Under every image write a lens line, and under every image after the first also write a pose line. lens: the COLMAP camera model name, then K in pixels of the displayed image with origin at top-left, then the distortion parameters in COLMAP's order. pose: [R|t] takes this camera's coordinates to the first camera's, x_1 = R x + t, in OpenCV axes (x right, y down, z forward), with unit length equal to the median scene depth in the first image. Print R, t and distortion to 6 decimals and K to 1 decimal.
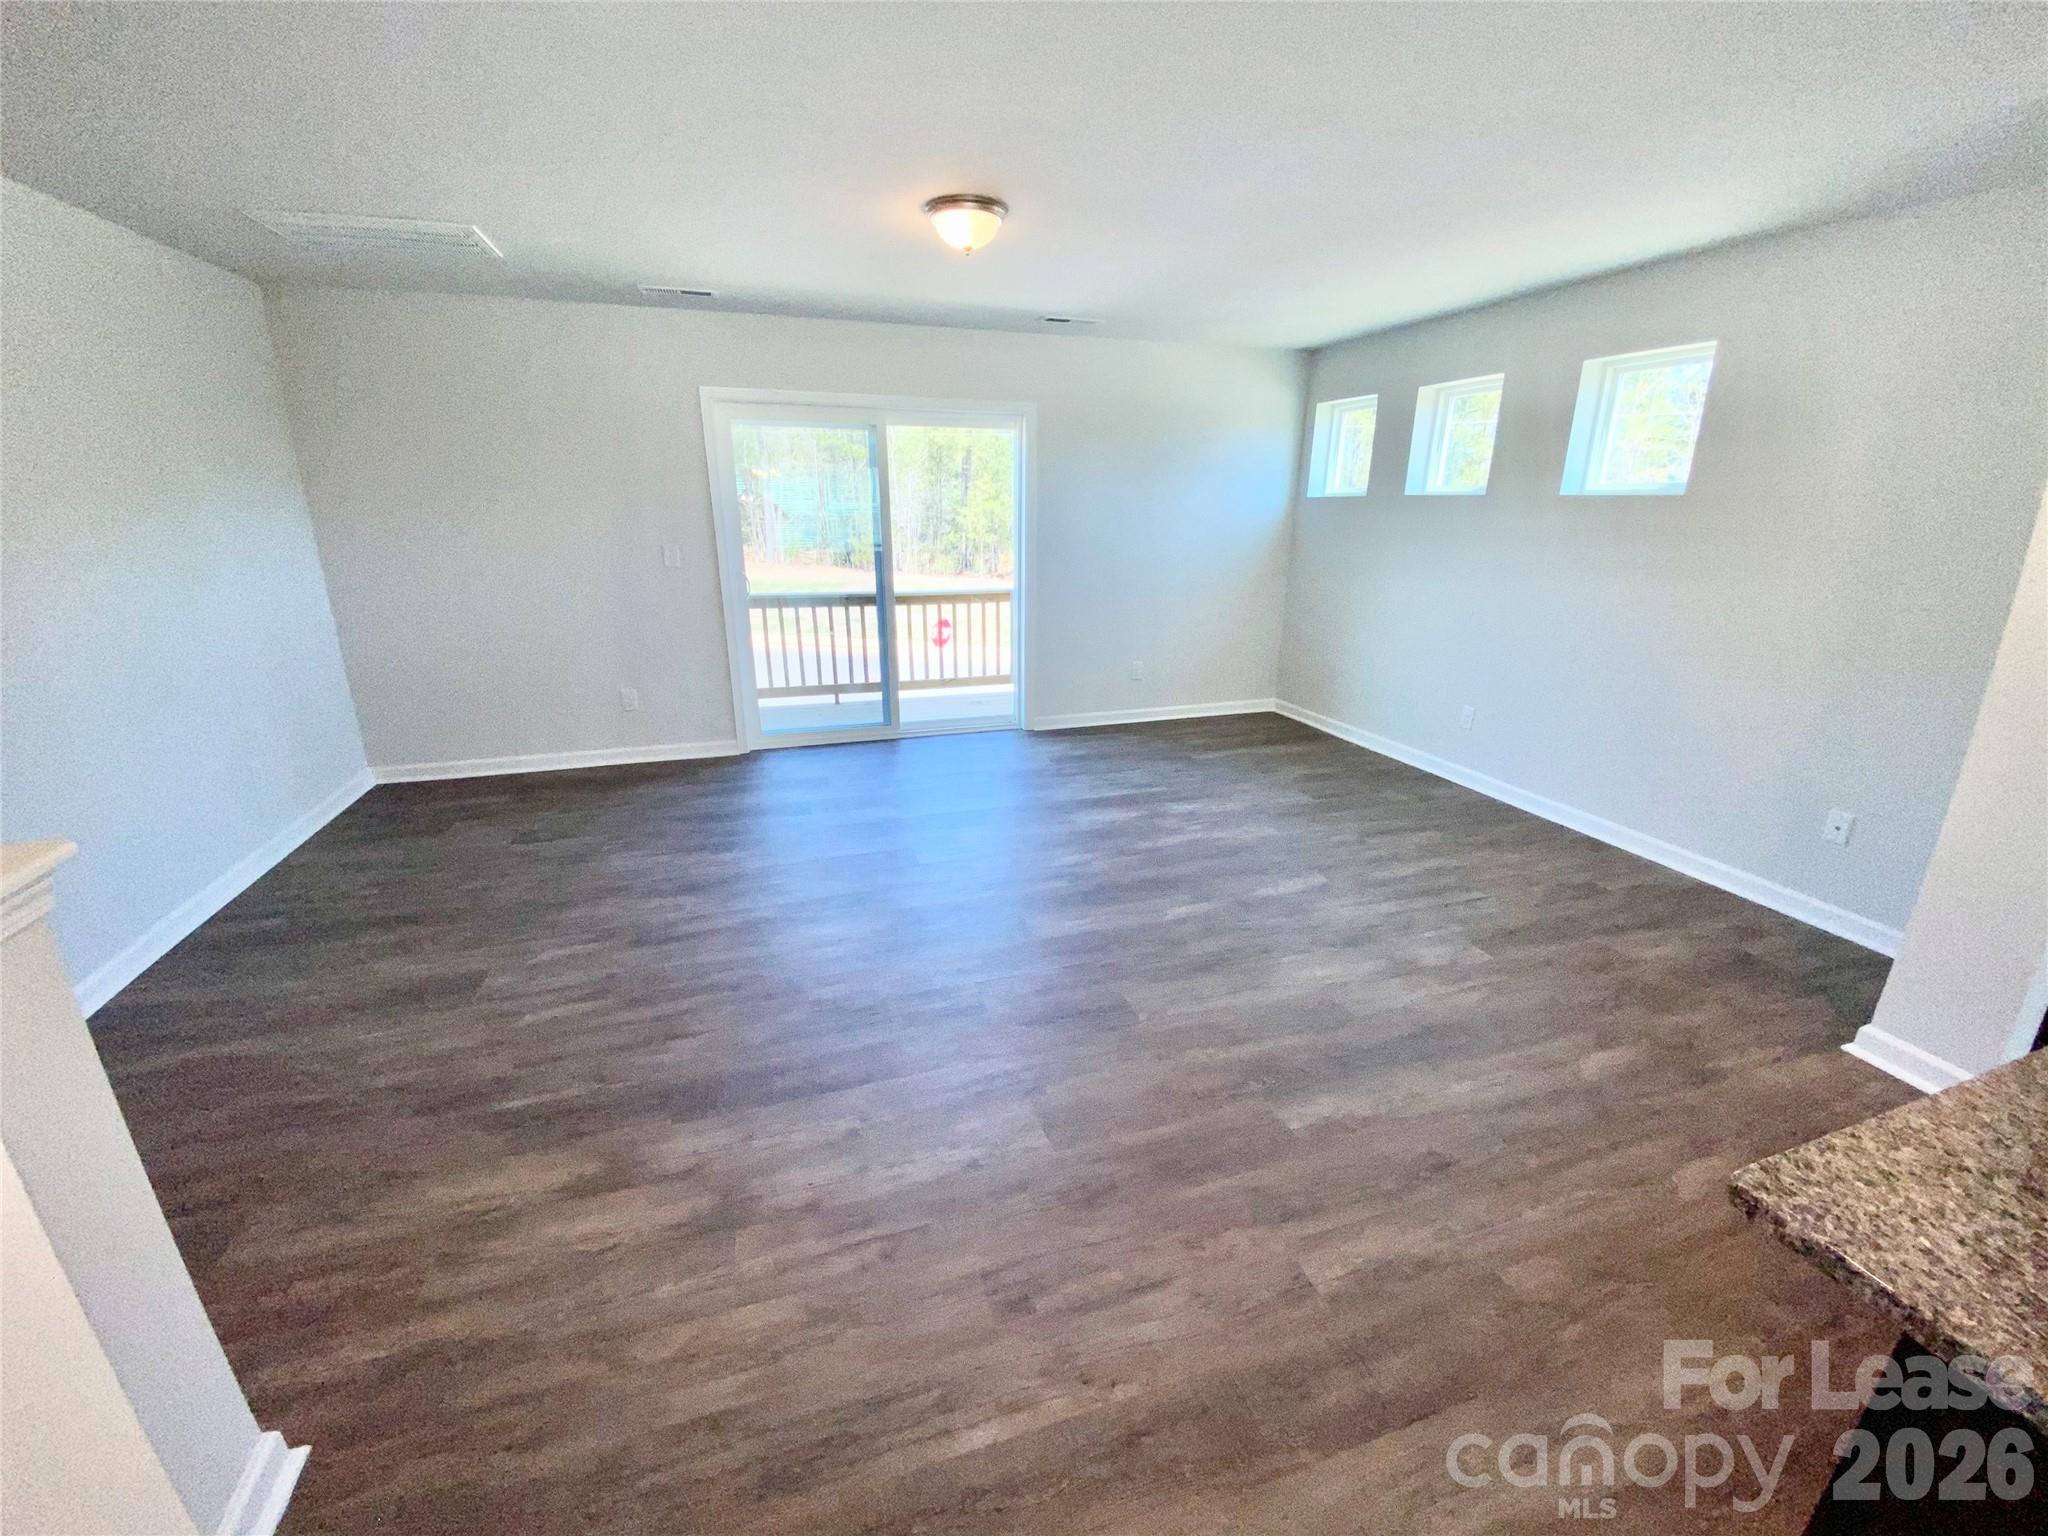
lens RADIAL K [[837.7, 0, 1024.0], [0, 837.7, 768.0], [0, 0, 1]] dist [0.000297, -0.020339]
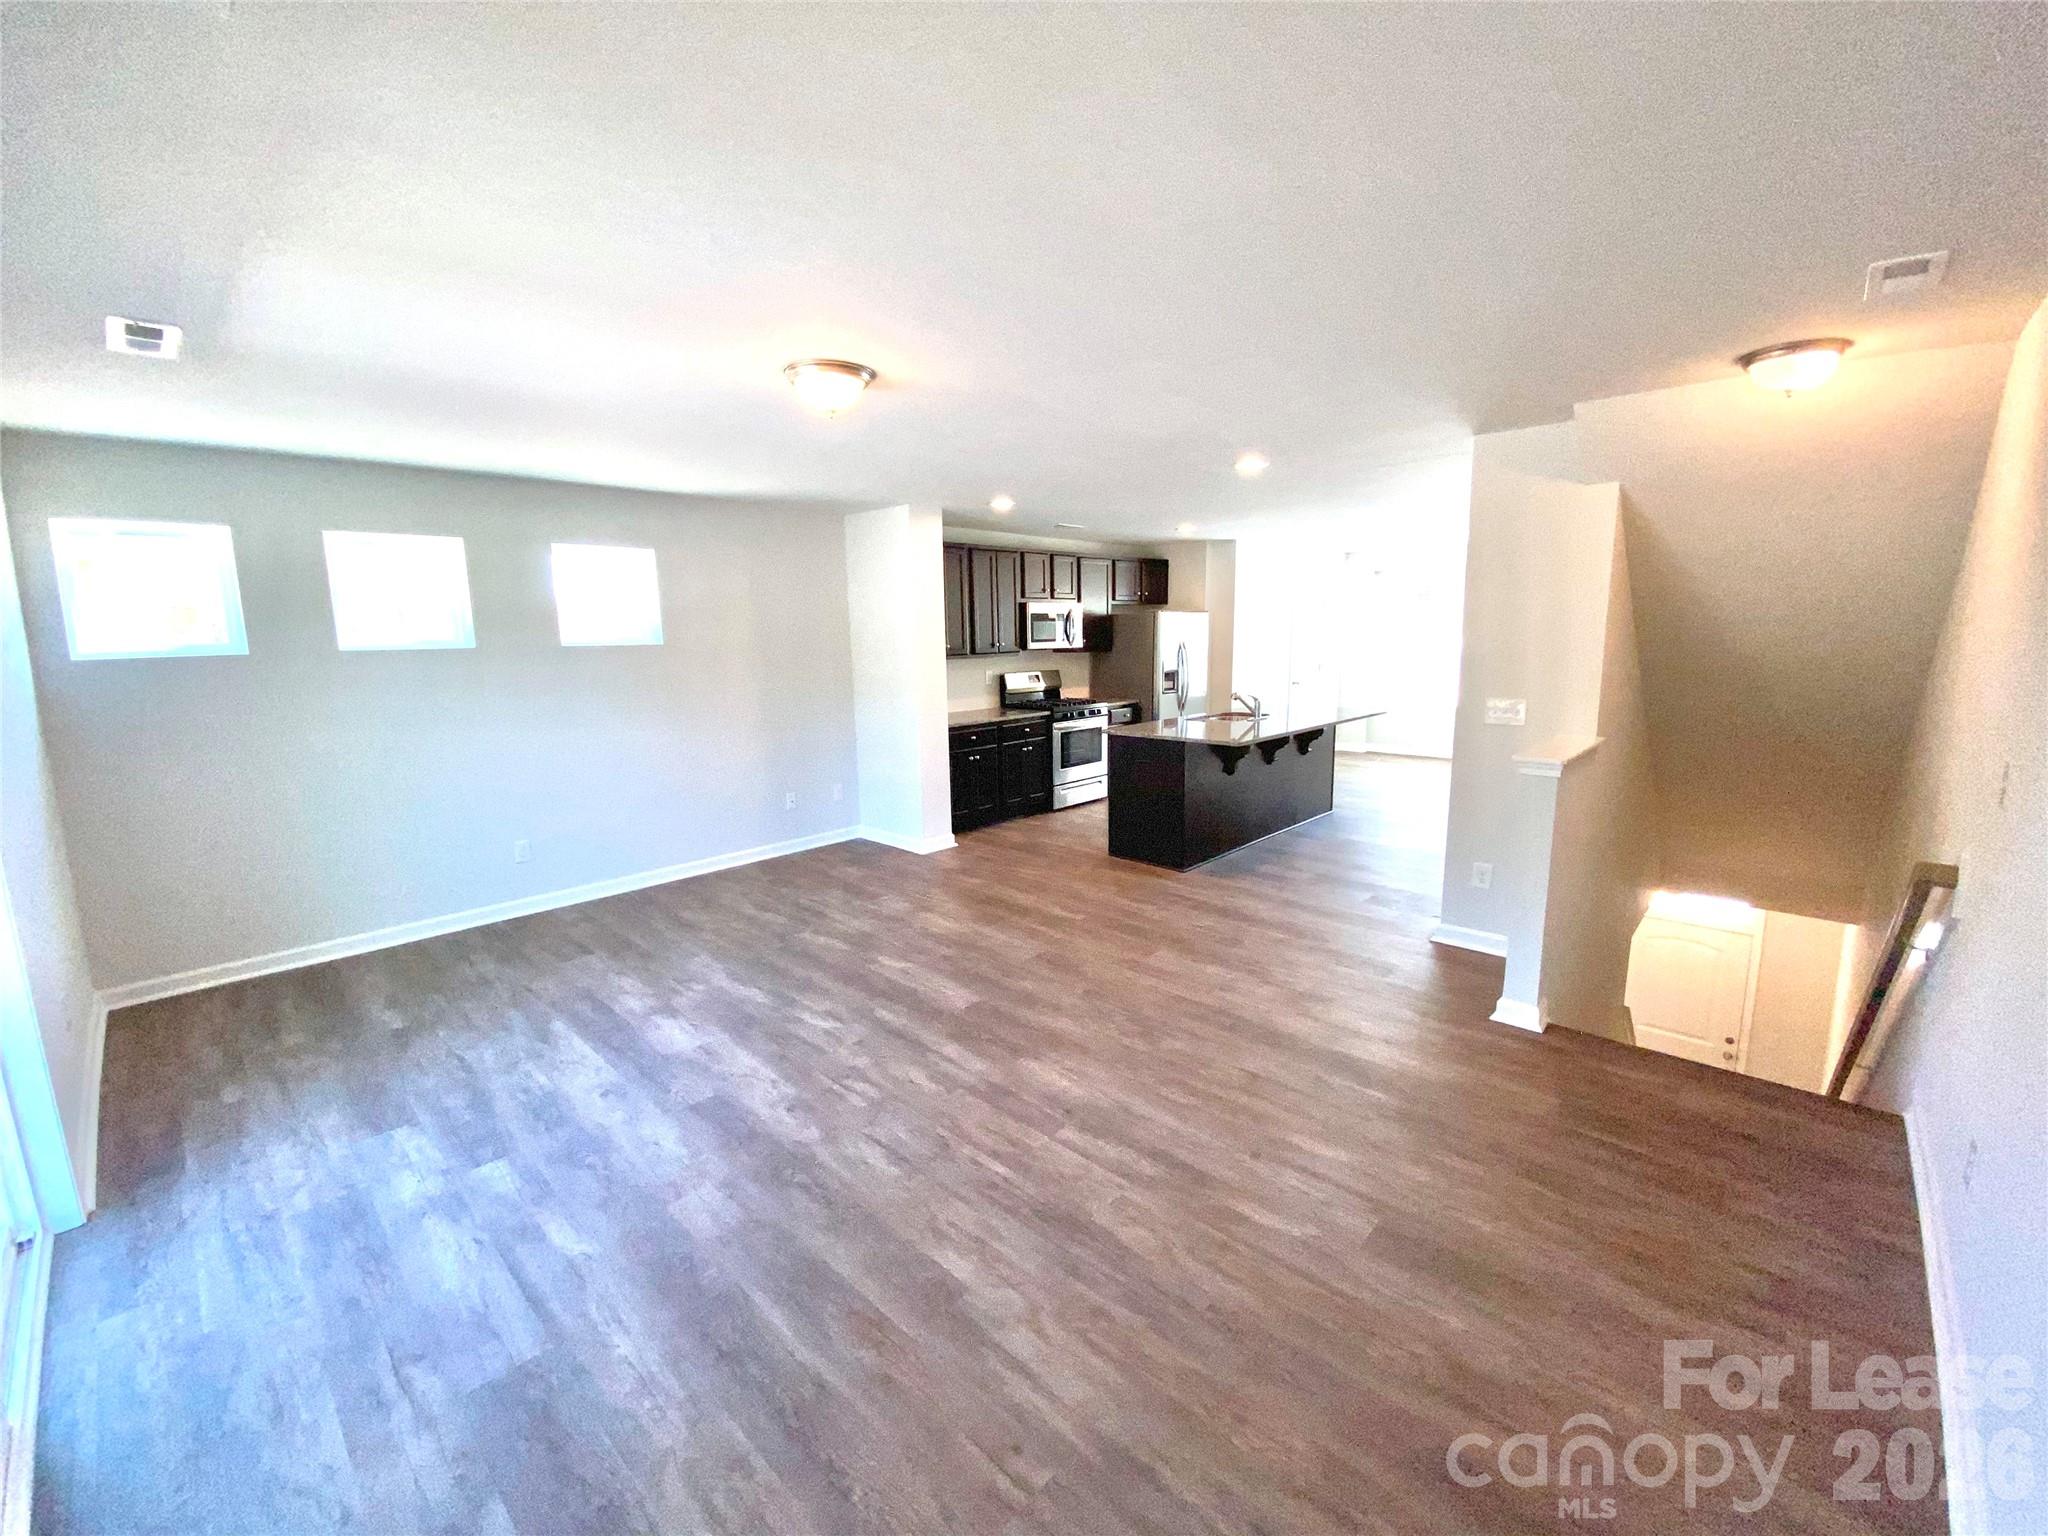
lens RADIAL K [[826.0, 0, 1035.5], [0, 826.0, 765.2], [0, 0, 1]] dist [0.047102, -0.033831]
pose [[-0.496395, -0.143006, 0.856237, -0.833494], [0.274257, 0.909986, 0.310981, -0.382974], [-0.823635, 0.389198, -0.412492, 1.061999]]
